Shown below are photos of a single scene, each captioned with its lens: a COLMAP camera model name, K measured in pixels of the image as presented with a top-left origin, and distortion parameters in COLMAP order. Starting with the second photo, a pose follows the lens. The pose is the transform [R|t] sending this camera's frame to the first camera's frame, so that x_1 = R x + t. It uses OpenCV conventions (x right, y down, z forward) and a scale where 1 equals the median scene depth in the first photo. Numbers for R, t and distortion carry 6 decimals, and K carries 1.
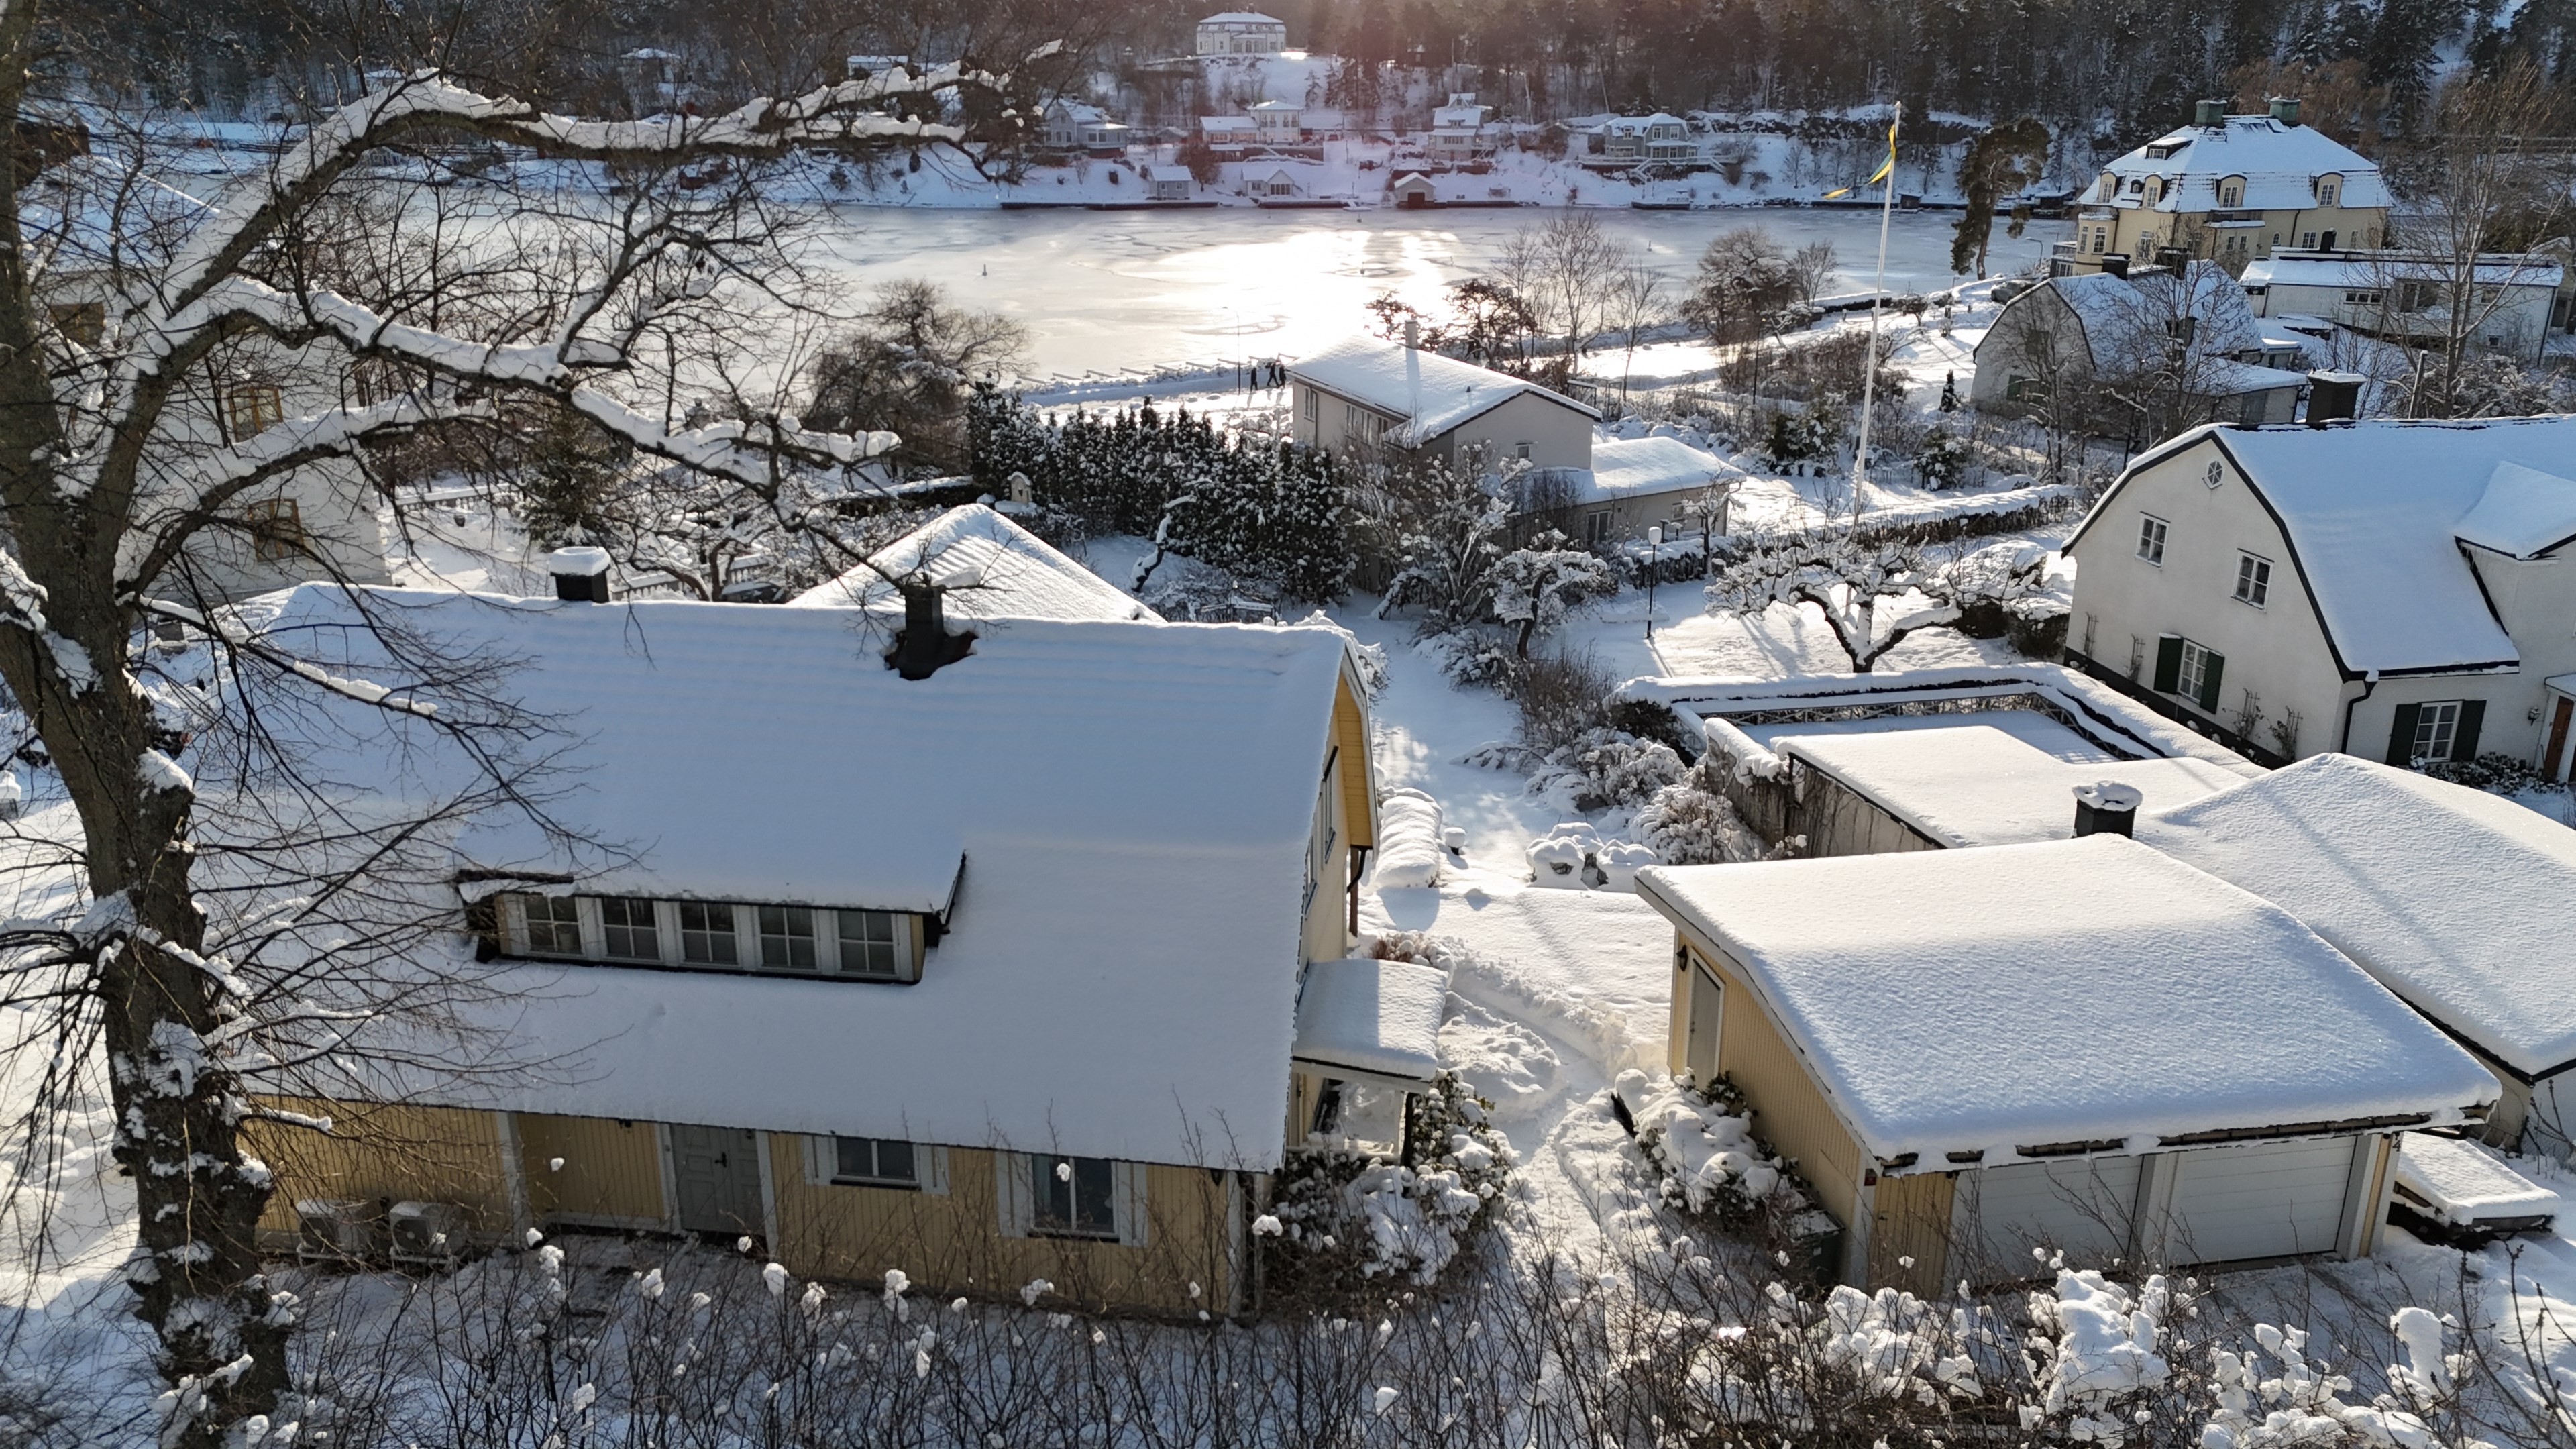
lens RADIAL K [[1828.5, 0, 1291.3], [0, 1828.5, 702.2], [0, 0, 1]] dist [0.064750, -0.051053]
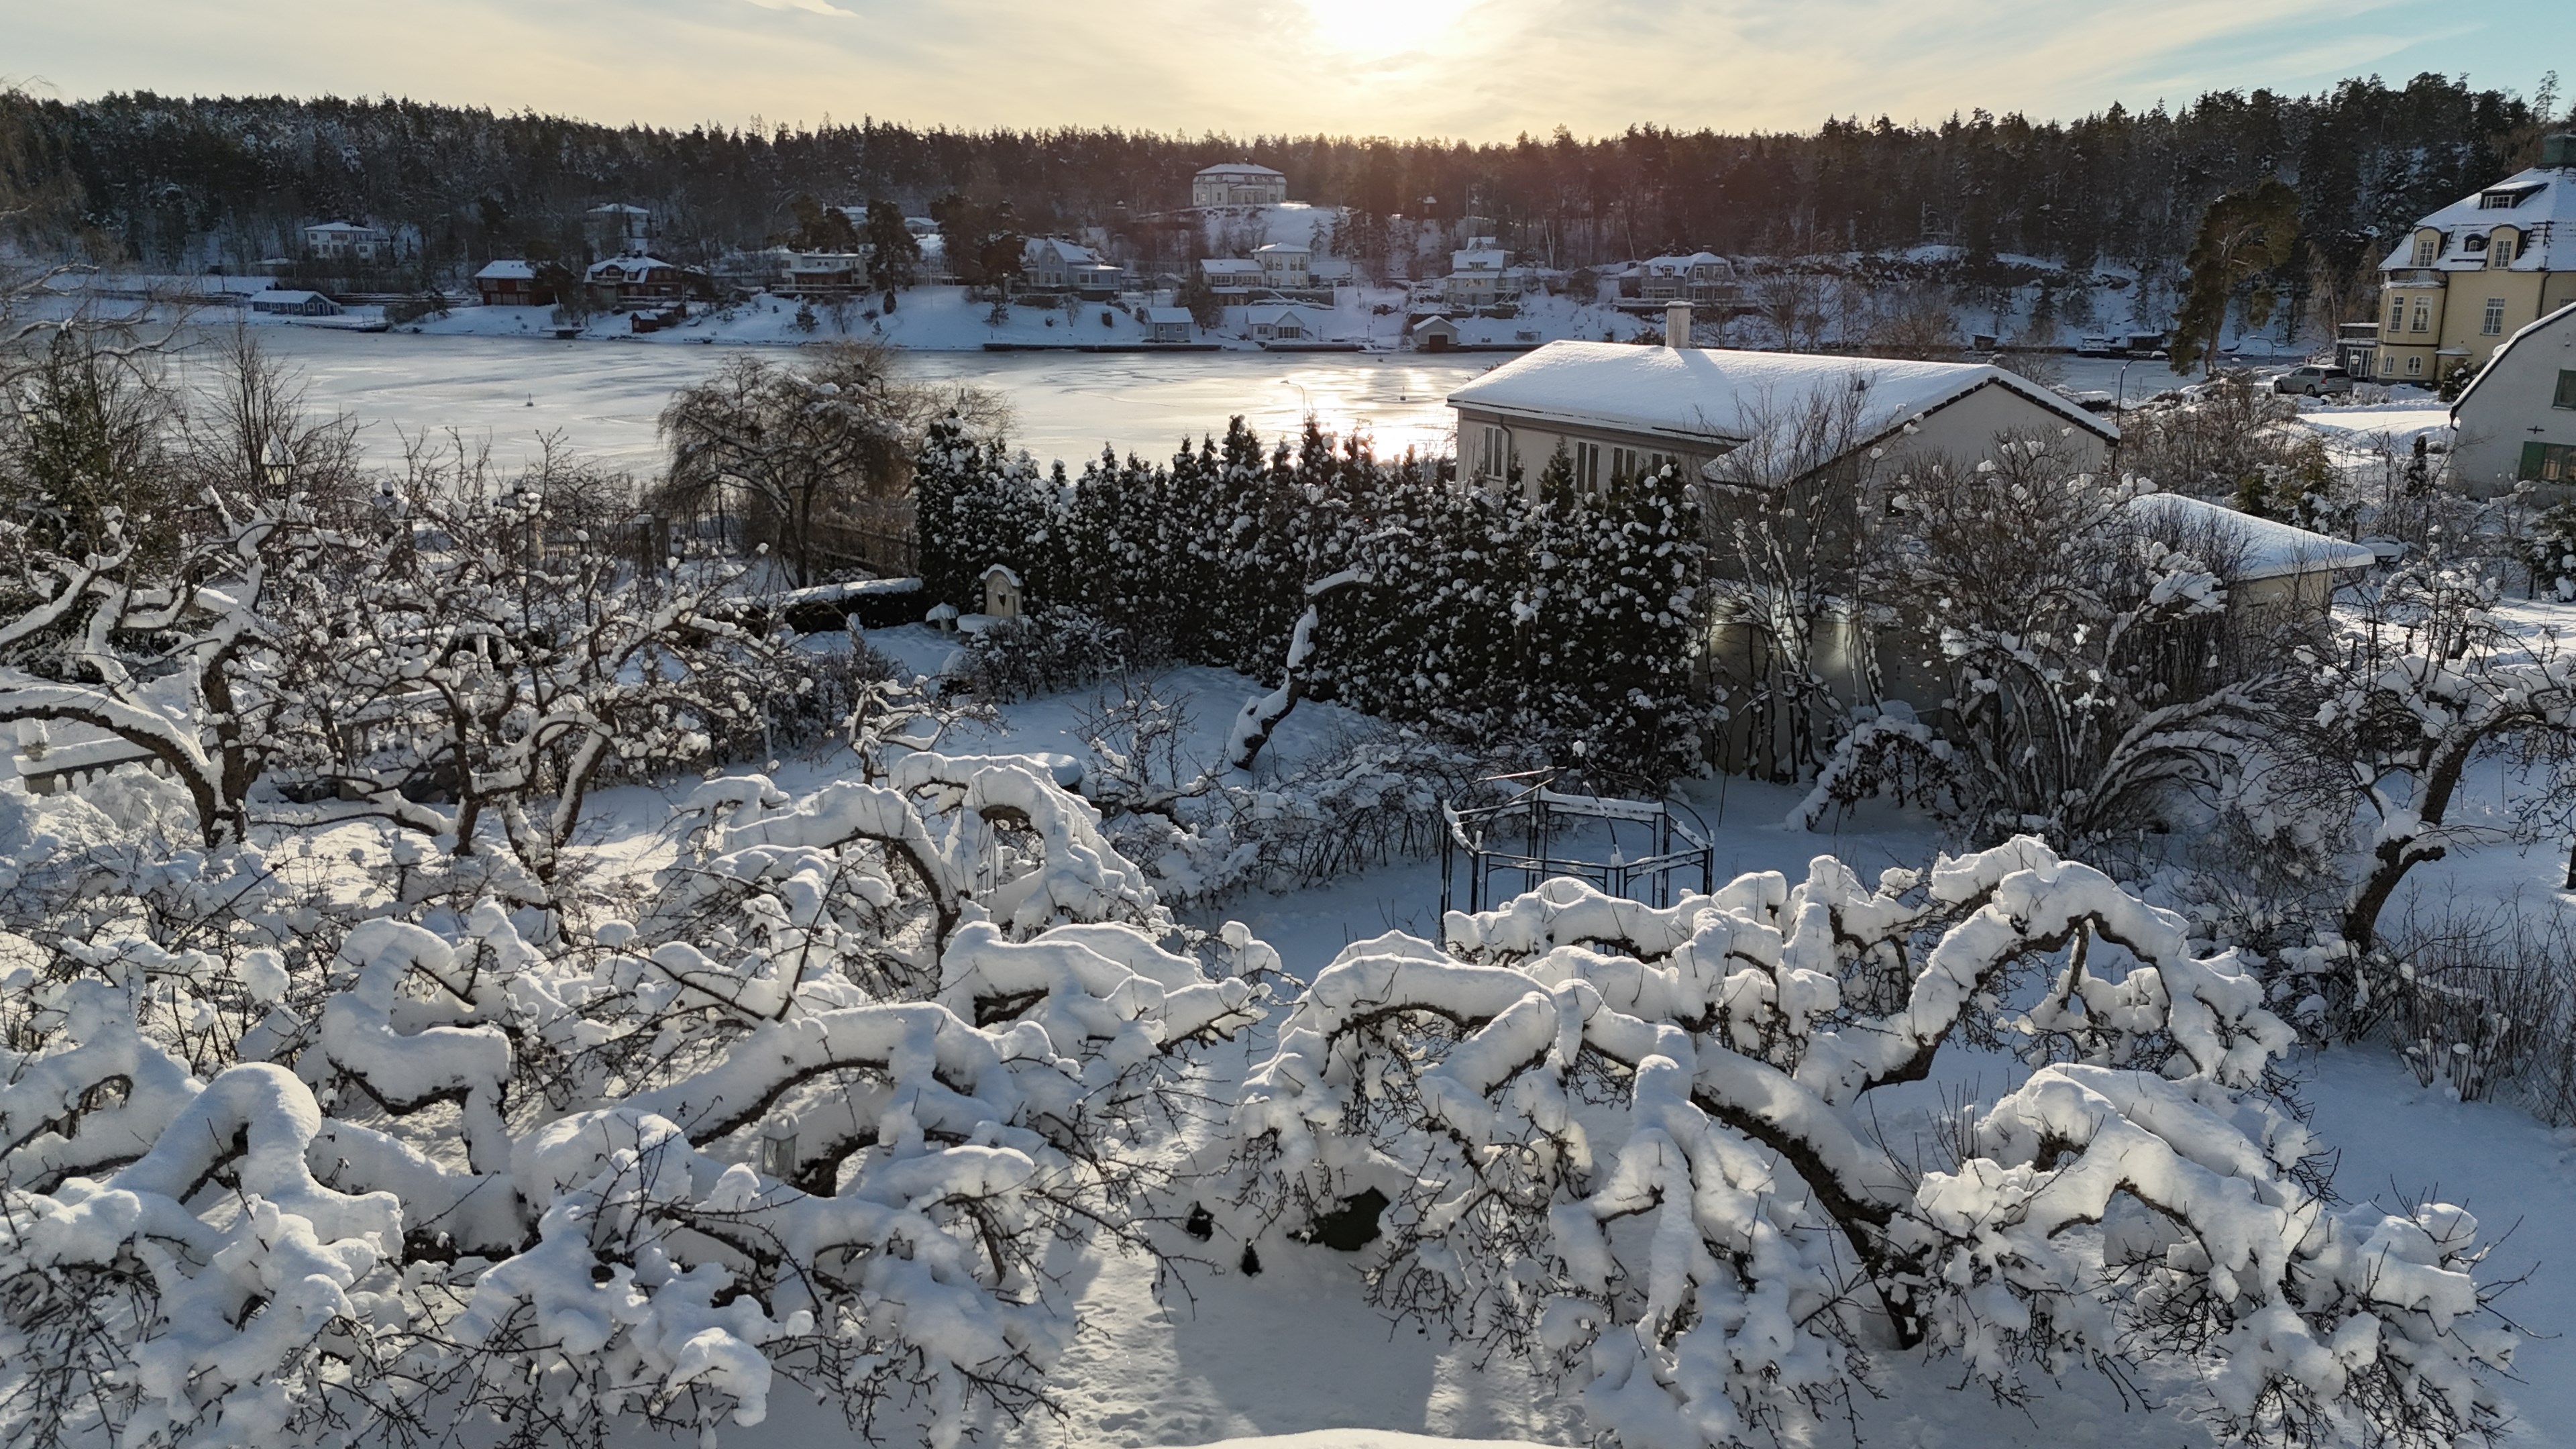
lens RADIAL K [[1837.3, 0, 1304.5], [0, 1837.3, 684.1], [0, 0, 1]] dist [0.068920, -0.051246]
pose [[0.999814, 0.002068, 0.019179, -0.039287], [-0.000012, 0.994305, -0.106573, -0.015855], [-0.019290, 0.106553, 0.994120, 0.263530]]
